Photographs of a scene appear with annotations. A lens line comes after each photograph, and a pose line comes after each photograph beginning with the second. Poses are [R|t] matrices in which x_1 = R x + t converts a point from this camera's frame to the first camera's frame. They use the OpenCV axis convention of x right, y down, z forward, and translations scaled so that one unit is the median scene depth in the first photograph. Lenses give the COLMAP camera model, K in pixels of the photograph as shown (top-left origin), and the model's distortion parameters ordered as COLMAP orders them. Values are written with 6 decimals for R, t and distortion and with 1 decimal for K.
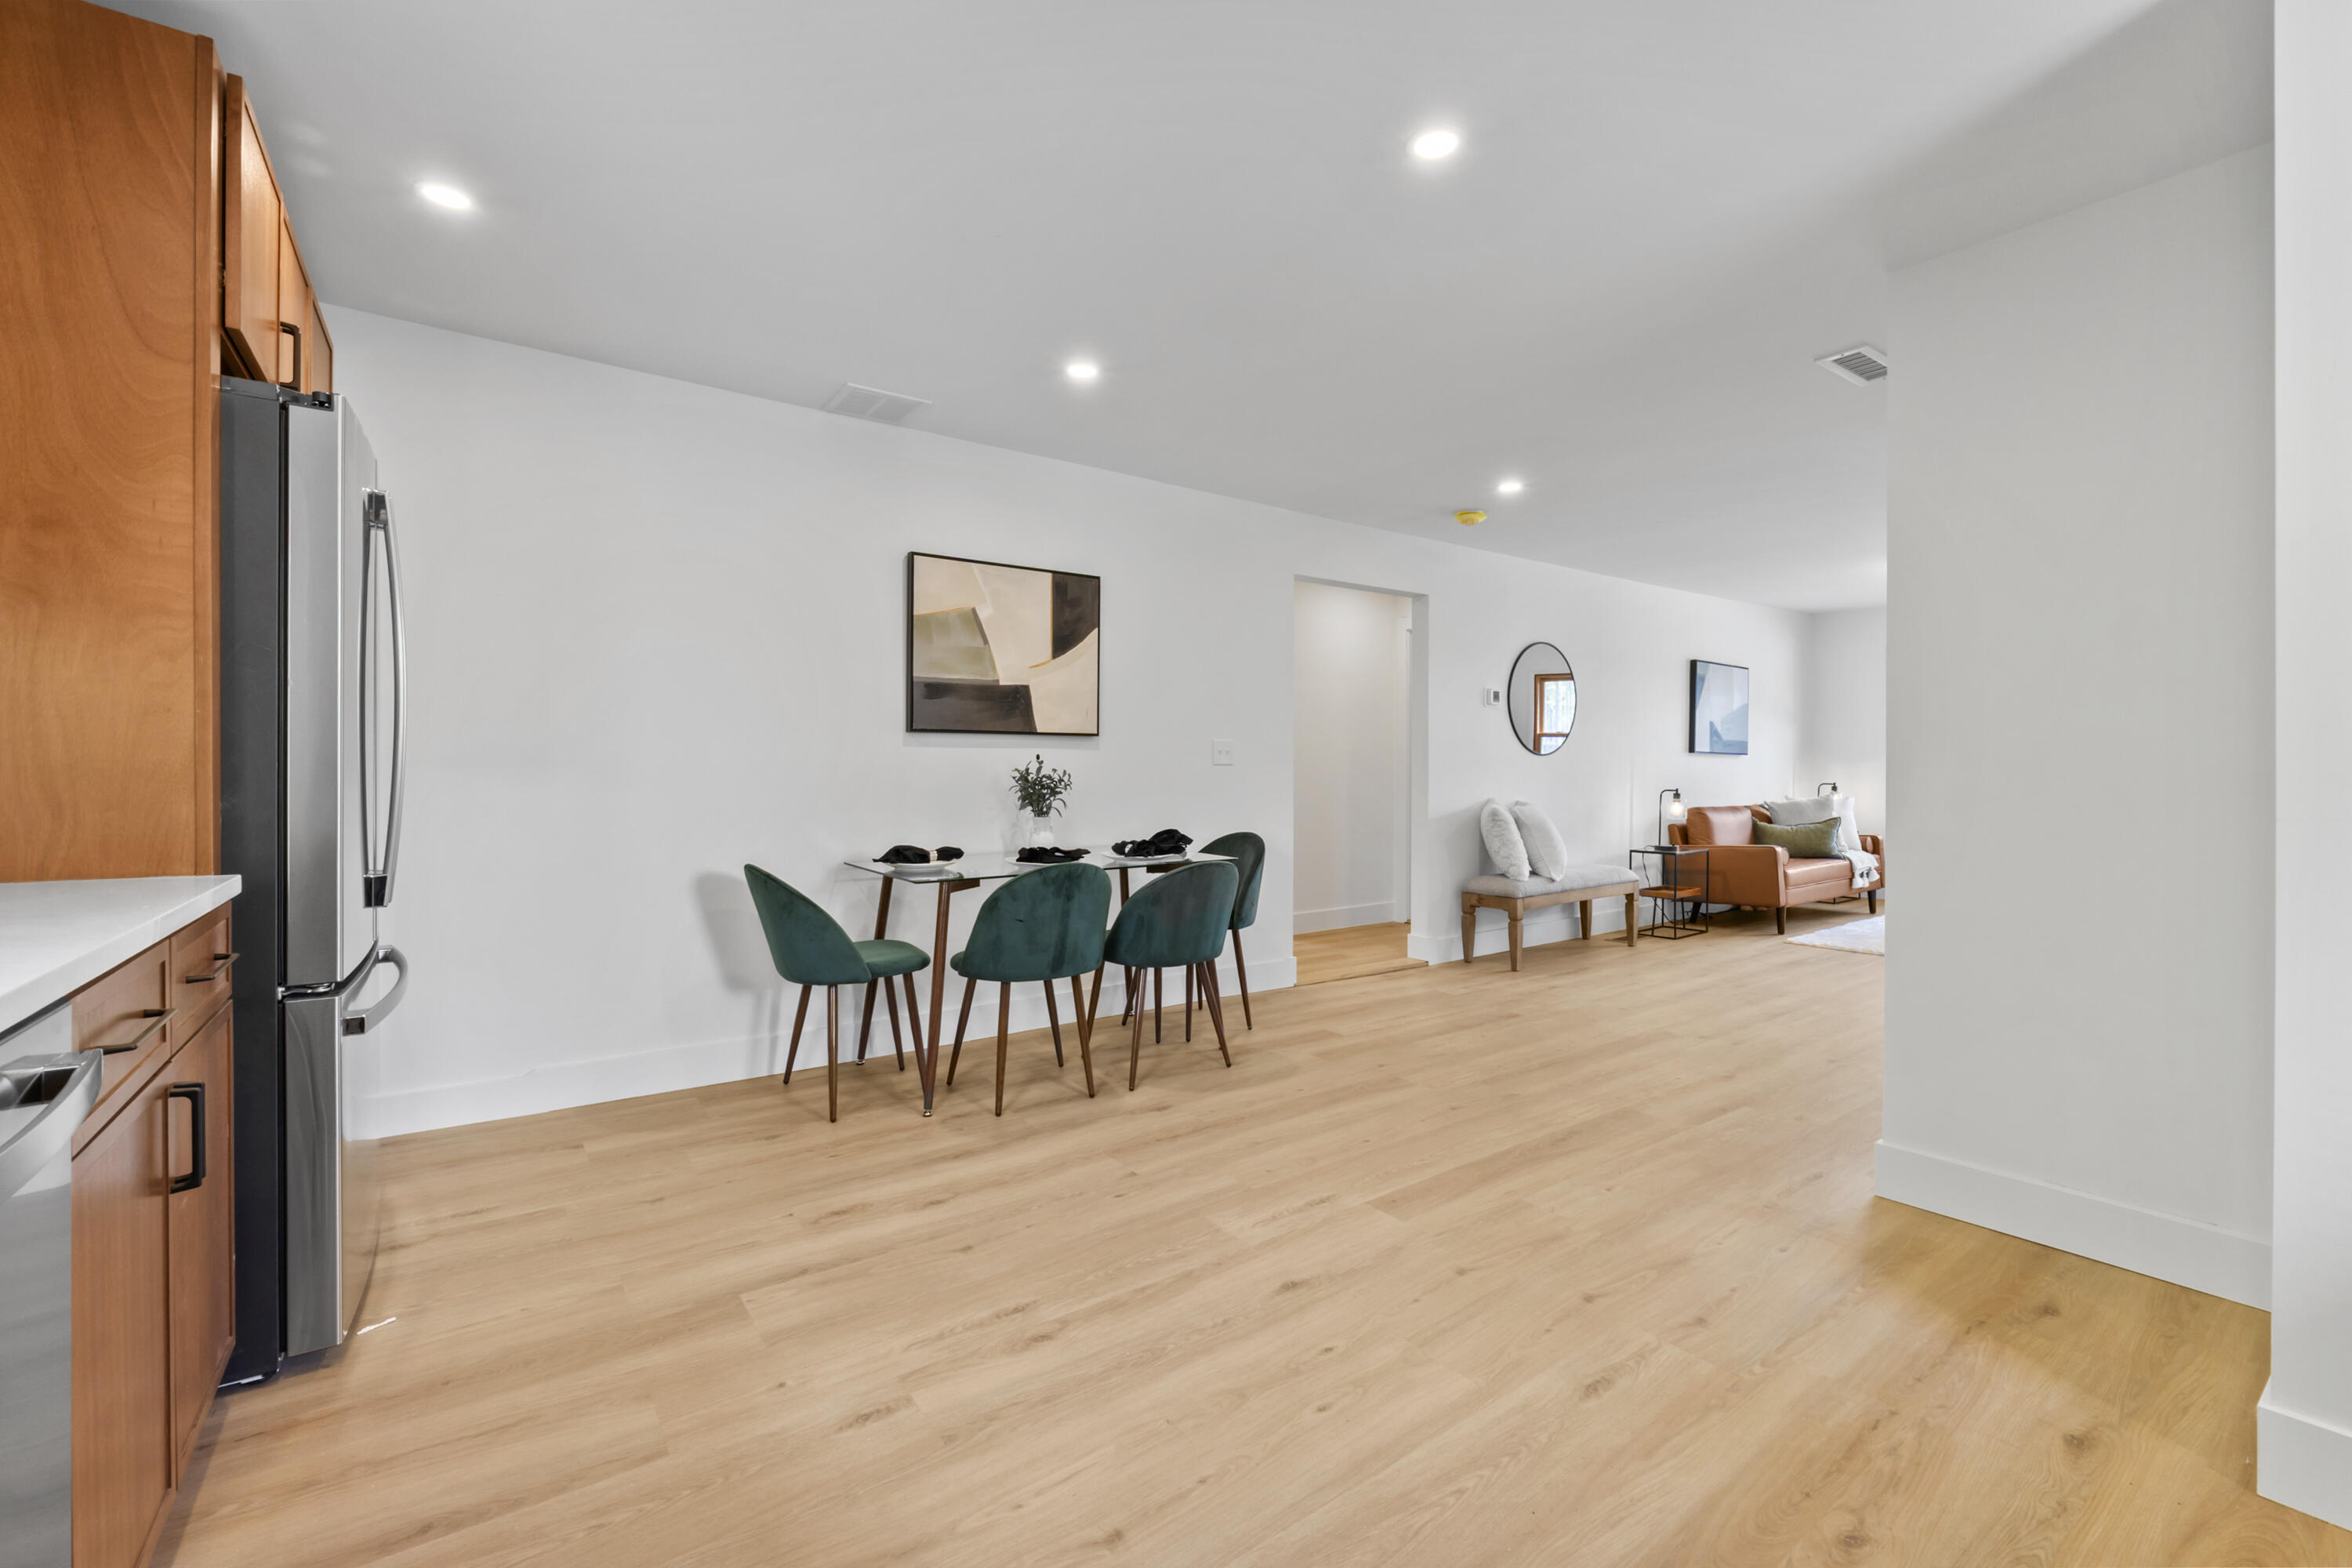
lens RADIAL K [[990.8, 0, 1179.3], [0, 990.8, 771.6], [0, 0, 1]] dist [-0.000141, 0.000070]
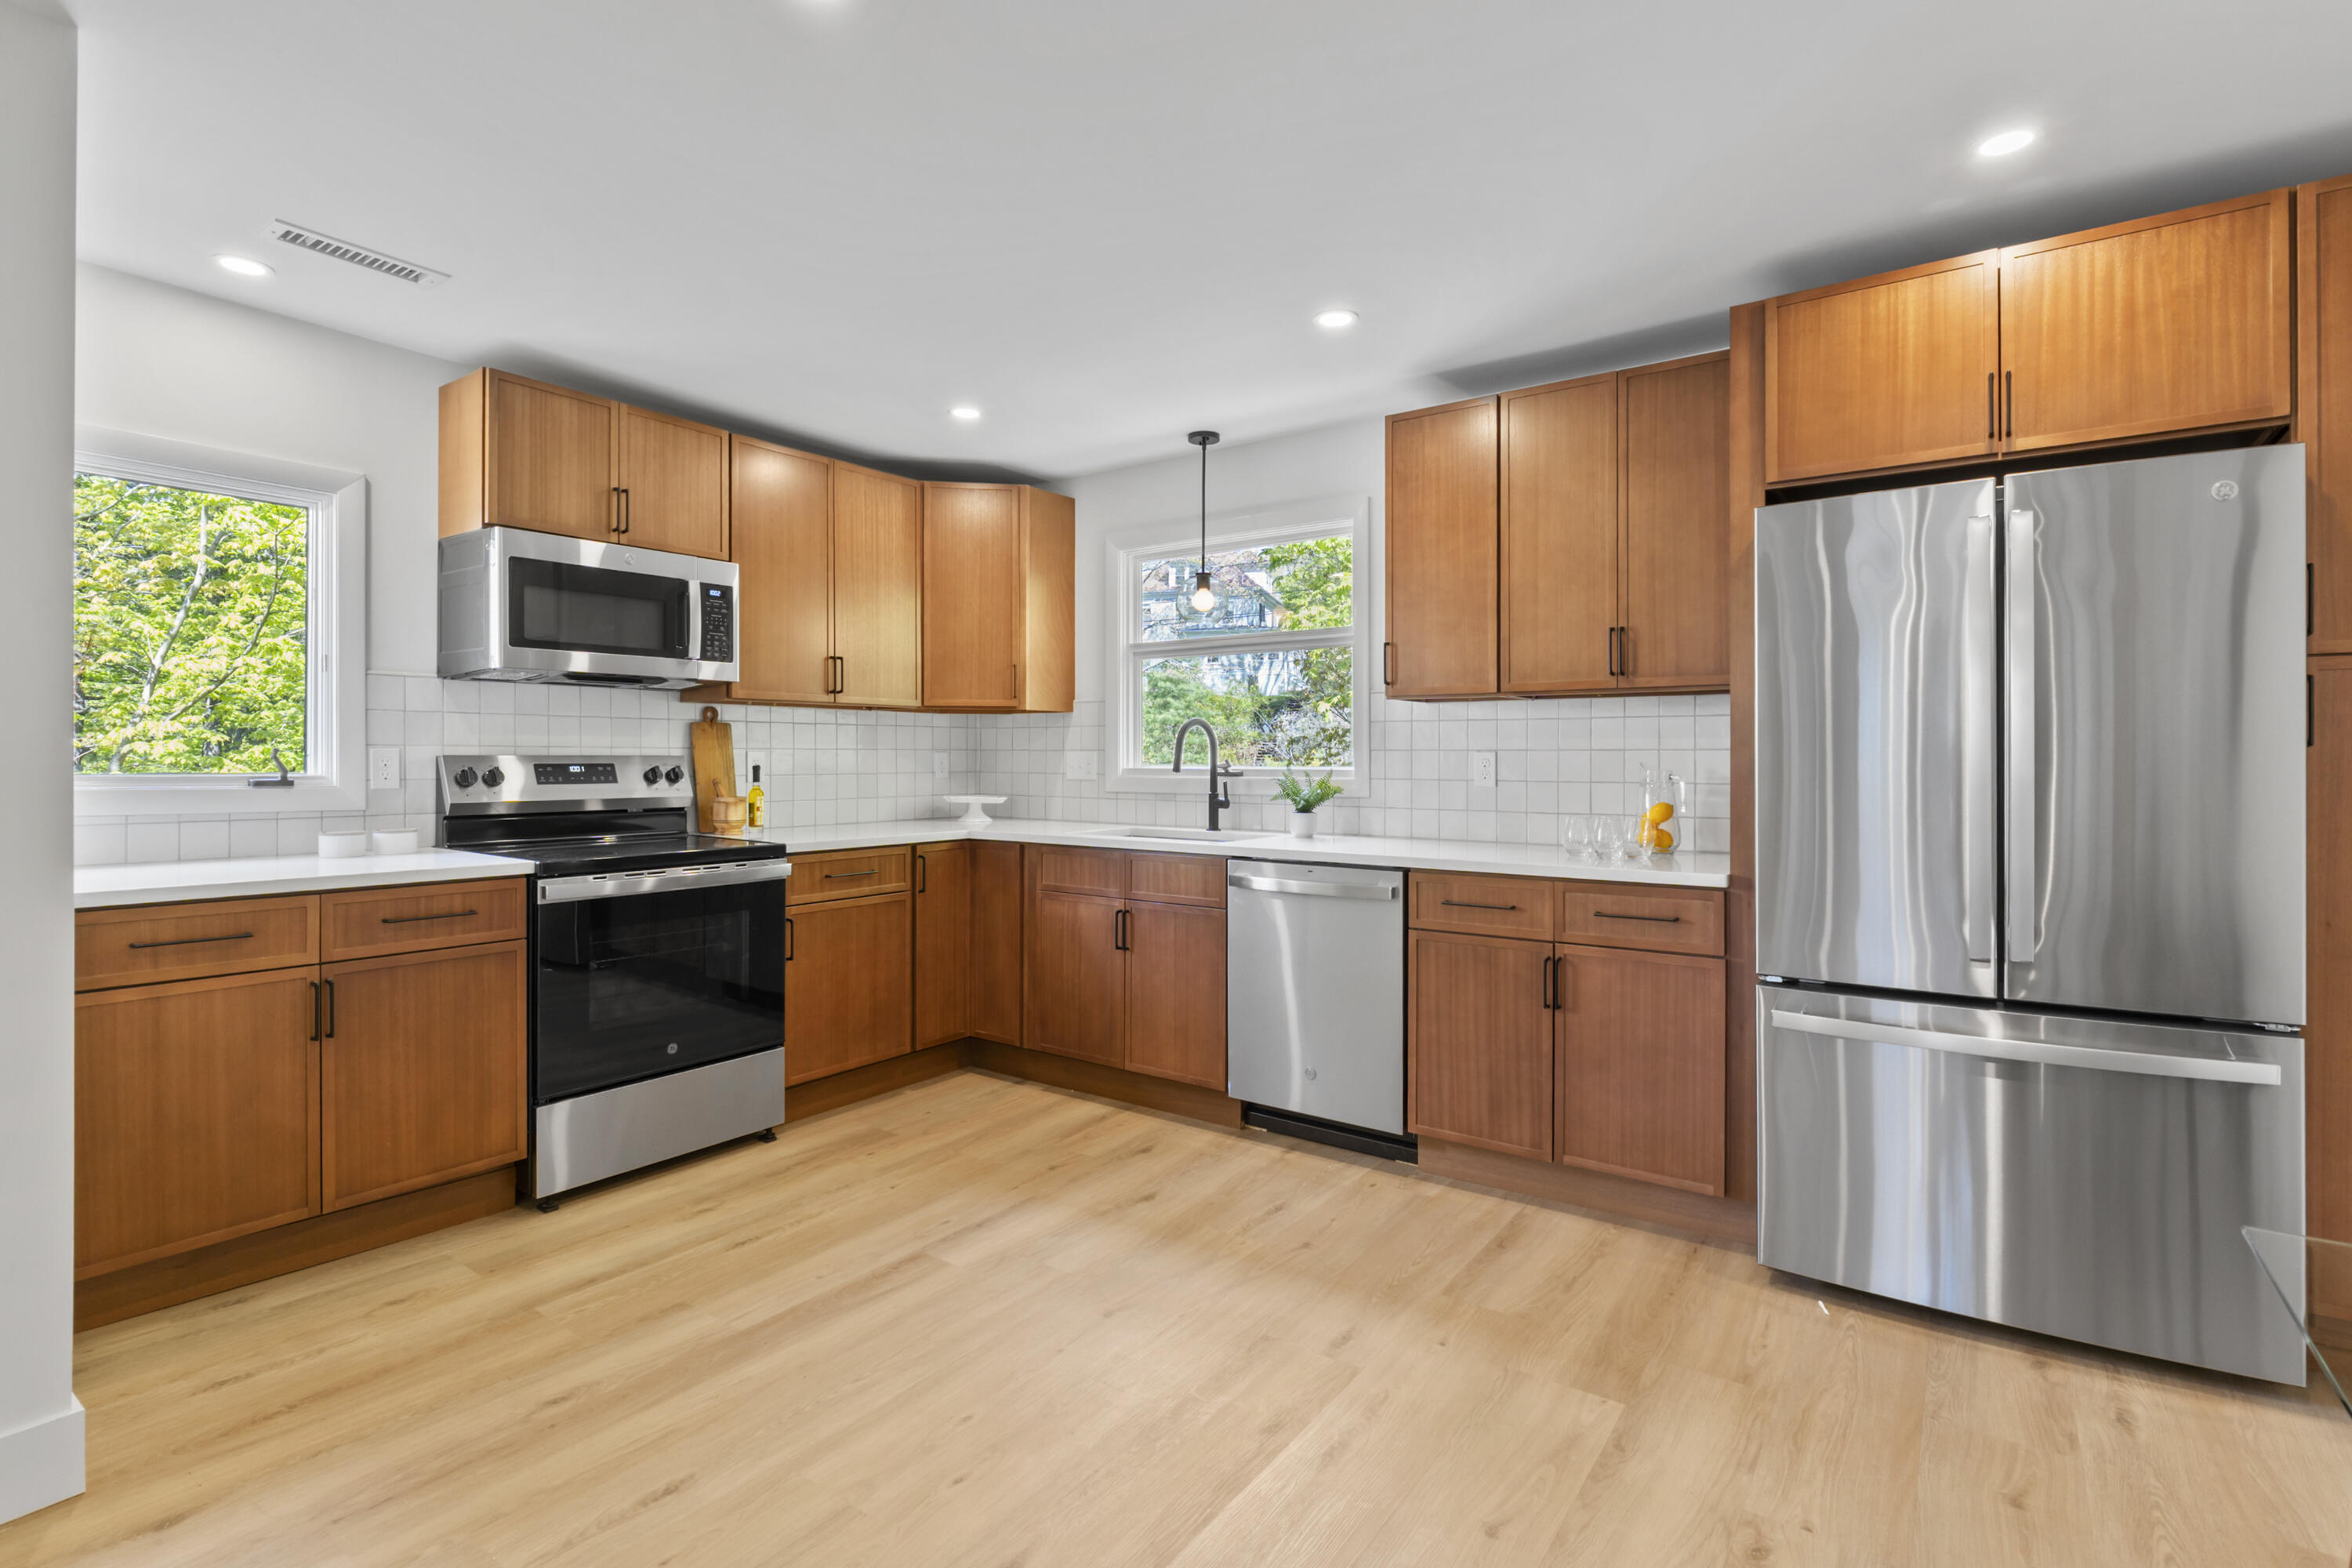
lens RADIAL K [[1104.9, 0, 1171.2], [0, 1104.9, 747.5], [0, 0, 1]] dist [-0.010842, -0.000224]
pose [[-0.951641, -0.009022, -0.307081, 0.095137], [-0.007682, 0.999955, -0.005573, -0.019935], [0.307117, -0.002944, -0.951667, 0.685505]]
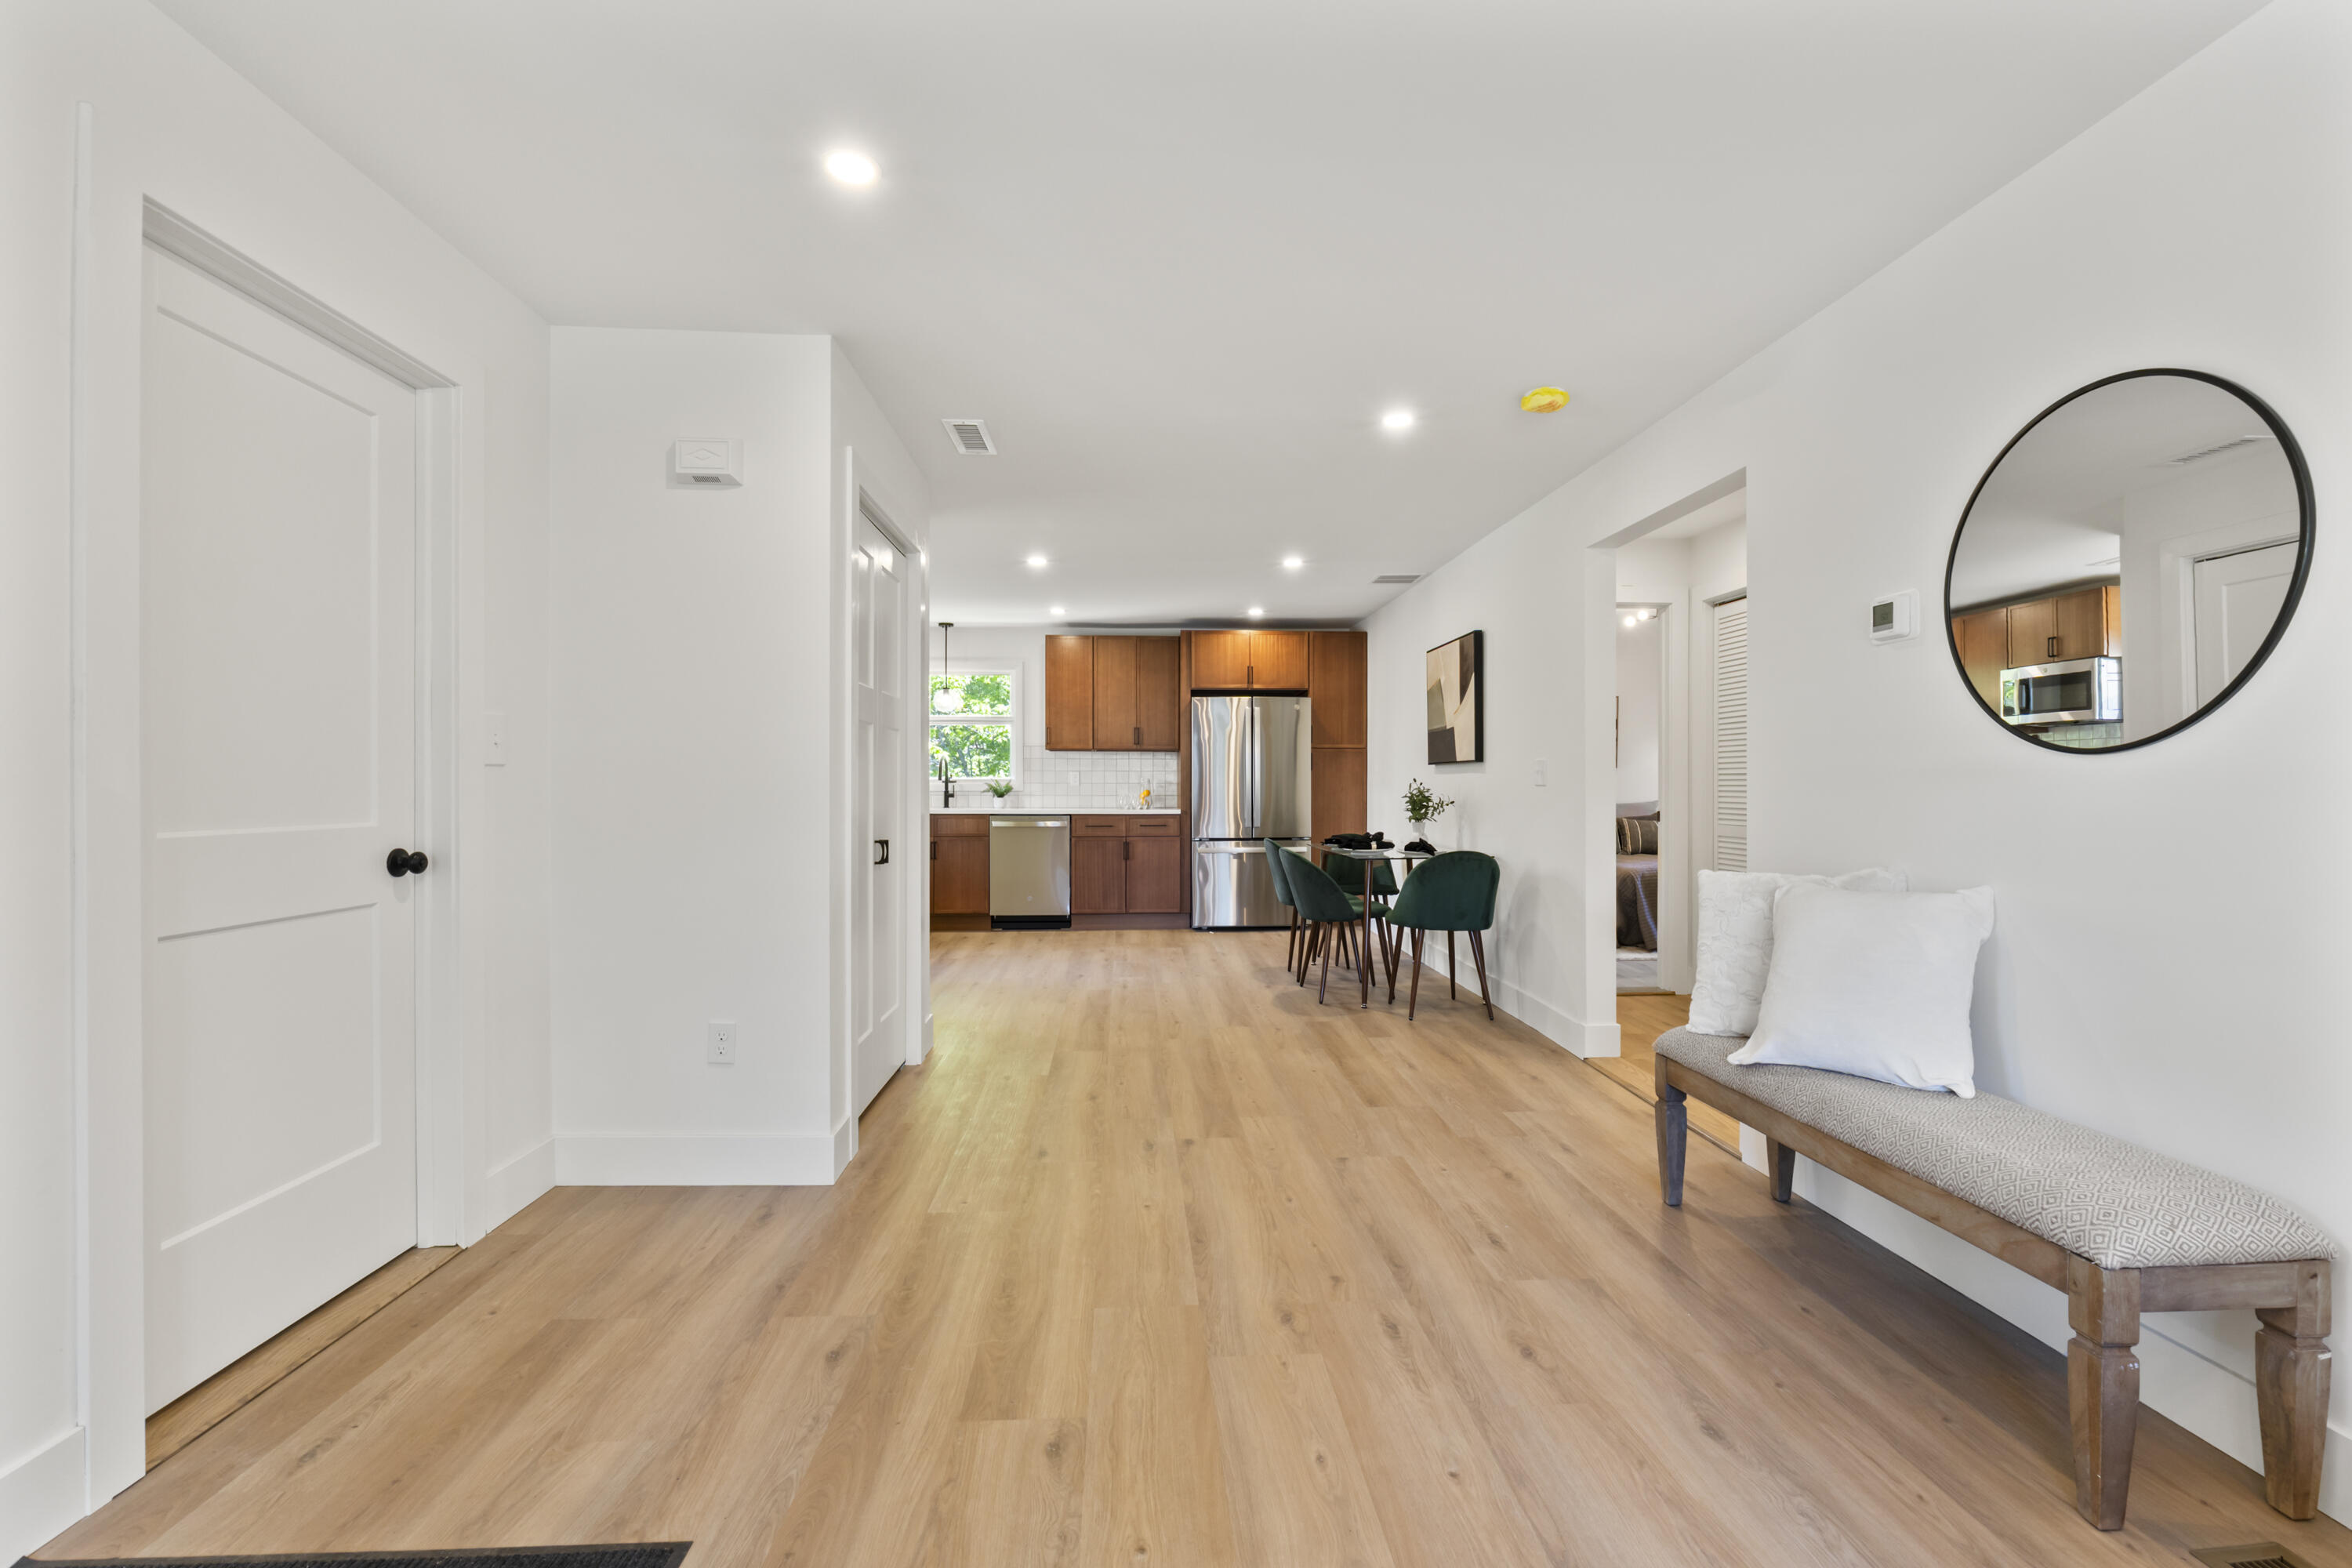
lens RADIAL K [[990.8, 0, 1179.3], [0, 990.8, 771.6], [0, 0, 1]] dist [-0.000141, 0.000070]
pose [[-0.539234, -0.012833, -0.842058, 0.875417], [-0.006973, 0.999918, -0.010774, -0.006995], [0.842127, 0.000062, -0.539279, 1.042189]]
